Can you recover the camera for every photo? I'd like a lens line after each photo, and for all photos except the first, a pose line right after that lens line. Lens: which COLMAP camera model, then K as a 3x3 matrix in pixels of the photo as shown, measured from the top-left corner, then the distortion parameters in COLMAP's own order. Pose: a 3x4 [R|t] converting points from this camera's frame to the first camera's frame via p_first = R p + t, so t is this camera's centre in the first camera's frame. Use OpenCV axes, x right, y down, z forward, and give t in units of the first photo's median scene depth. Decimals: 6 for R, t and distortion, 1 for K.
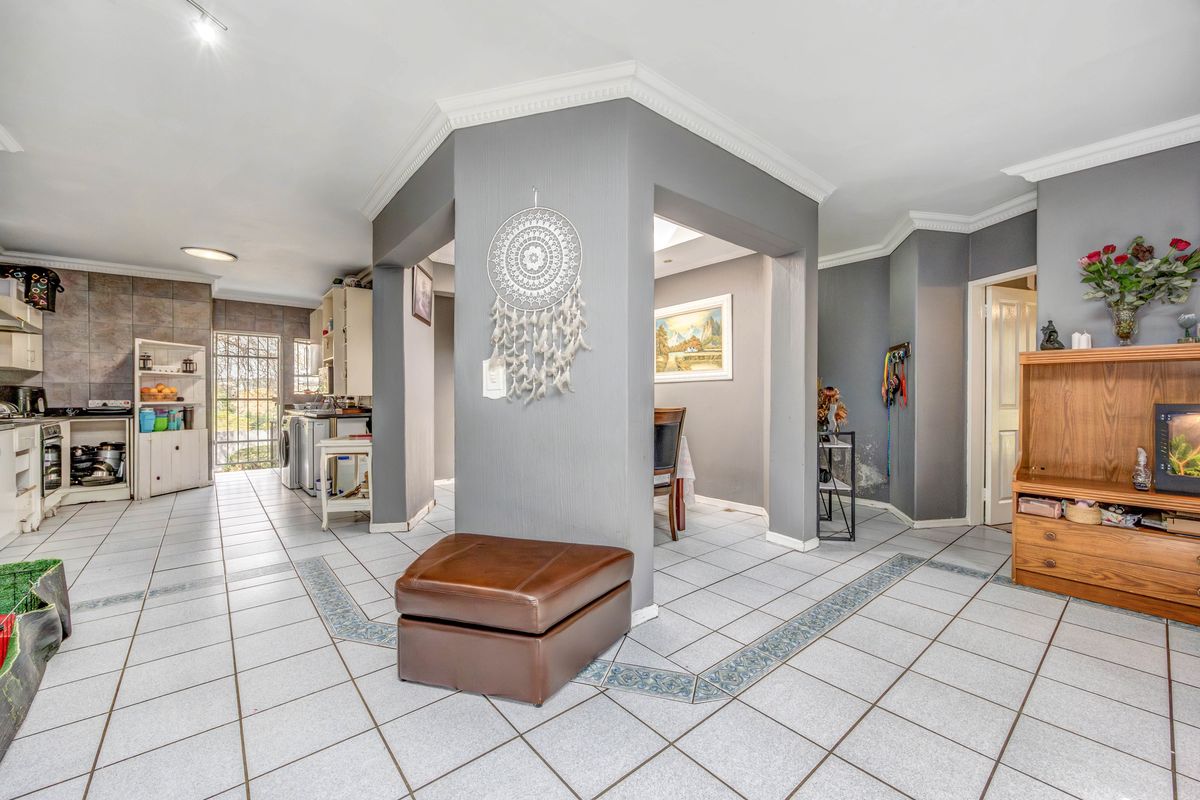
lens RADIAL K [[477.2, 0, 602.5], [0, 477.2, 402.1], [0, 0, 1]] dist [0.000040, -0.000117]
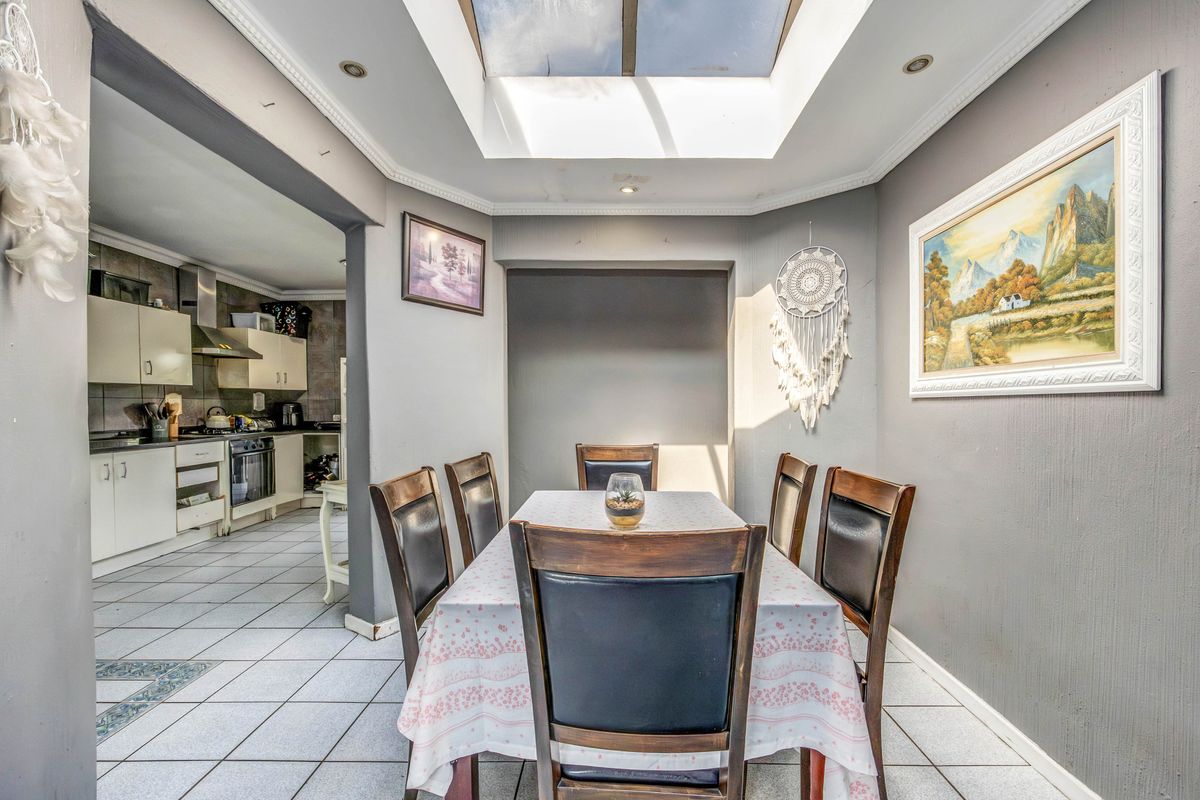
lens RADIAL K [[510.3, 0, 604.9], [0, 510.3, 410.8], [0, 0, 1]] dist [-0.000242, -0.000338]
pose [[0.760798, 0.013736, -0.648843, 0.194861], [-0.009106, 0.999904, 0.010491, -0.032629], [0.648924, -0.002074, 0.760850, 0.511030]]
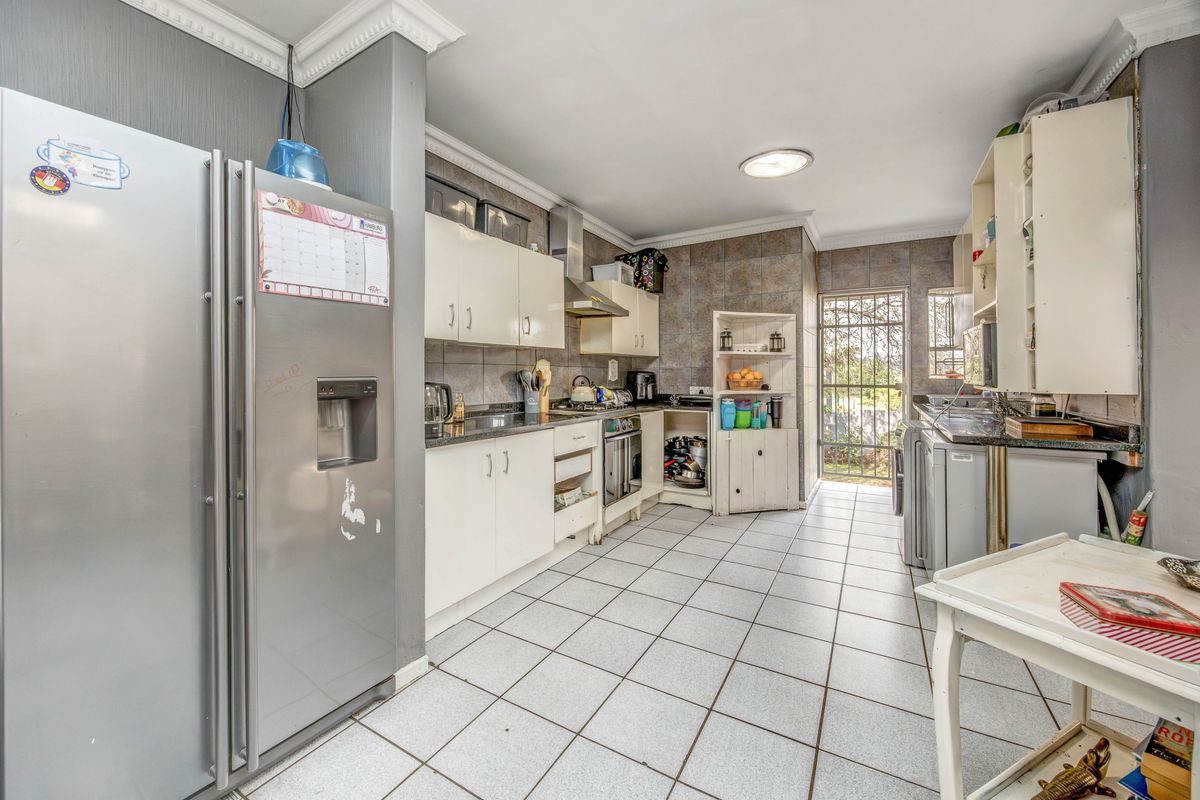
lens RADIAL K [[475.8, 0, 594.8], [0, 475.8, 365.7], [0, 0, 1]] dist [-0.000228, -0.000023]
pose [[0.337628, -0.014351, -0.941170, -0.295877], [-0.010116, 0.999771, -0.018874, -0.025272], [0.941225, 0.015893, 0.337405, 0.537673]]
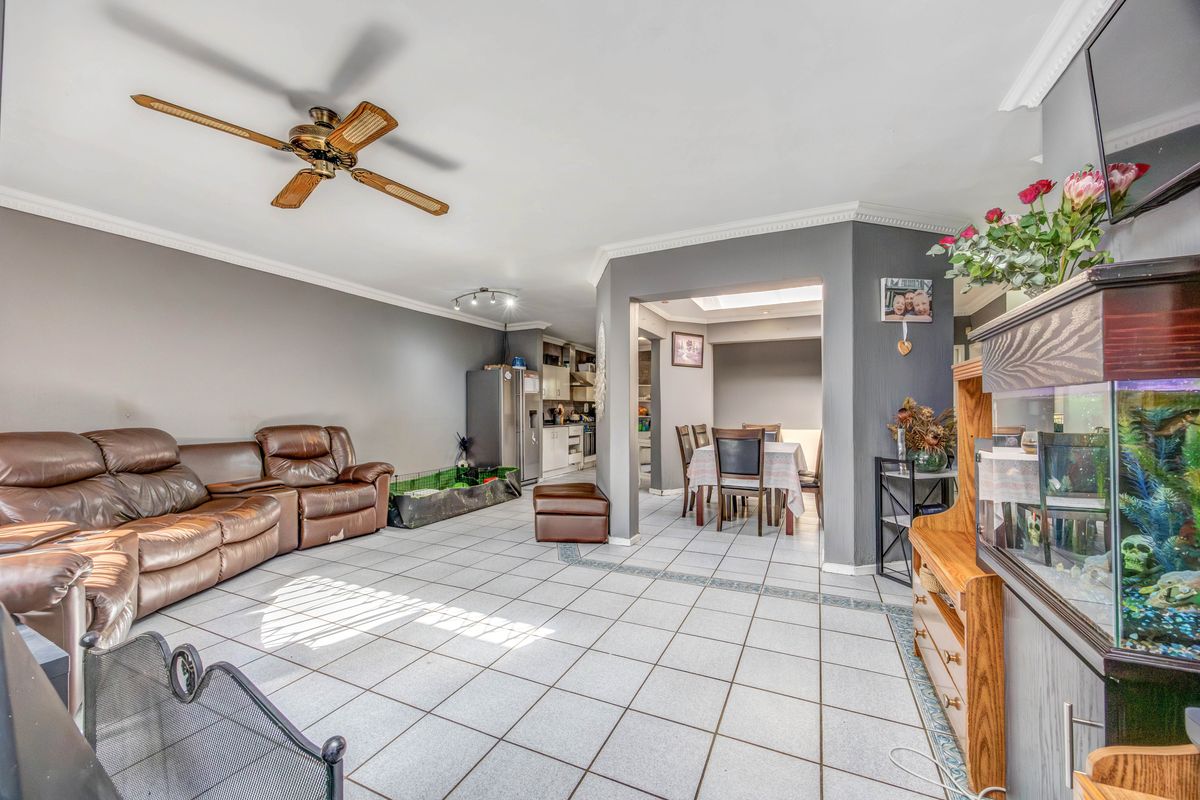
lens RADIAL K [[457.9, 0, 603.3], [0, 457.9, 408.3], [0, 0, 1]] dist [-0.000019, -0.000021]
pose [[0.419372, -0.002958, -0.907810, 0.725409], [-0.011540, 0.999897, -0.008589, -0.015362], [0.907741, 0.014078, 0.419294, 0.097873]]
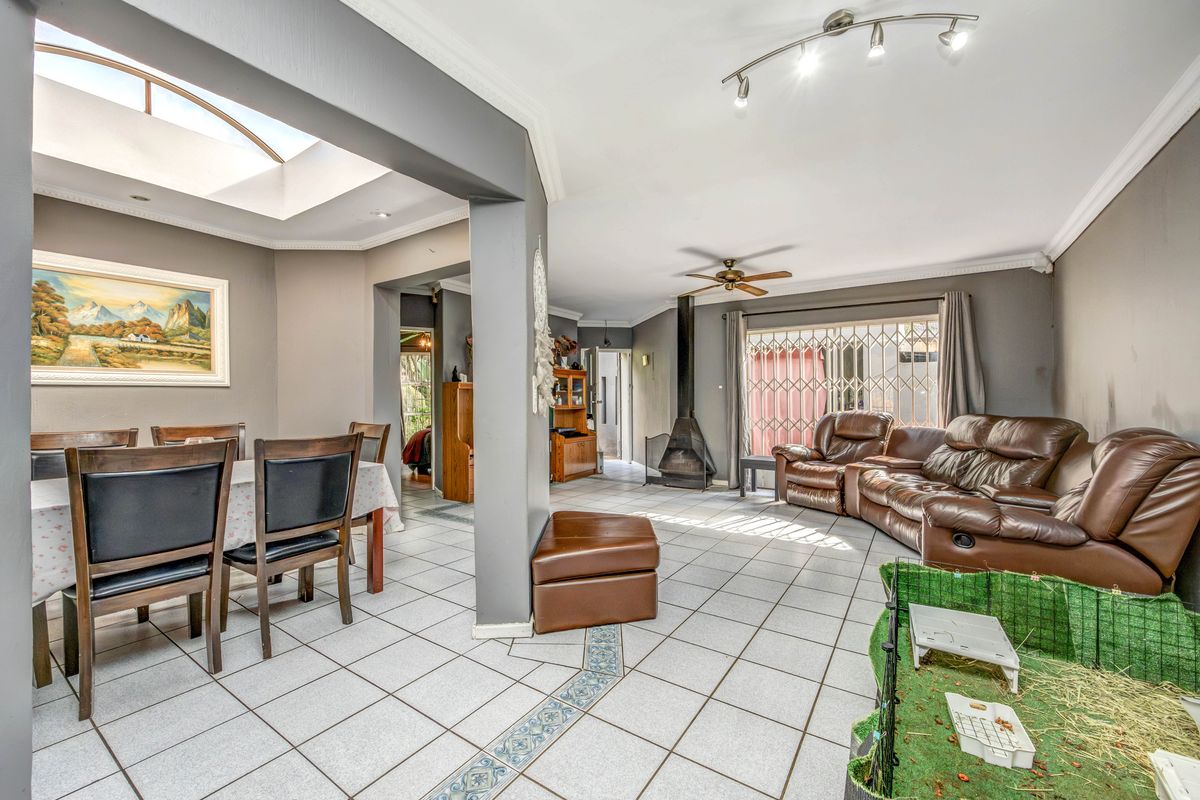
lens RADIAL K [[477.2, 0, 602.5], [0, 477.2, 402.1], [0, 0, 1]] dist [0.000040, -0.000117]
pose [[-0.275778, 0.001163, 0.961221, -0.601466], [0.015009, 0.999883, 0.003096, -0.012844], [-0.961104, 0.015281, -0.275763, 0.542257]]
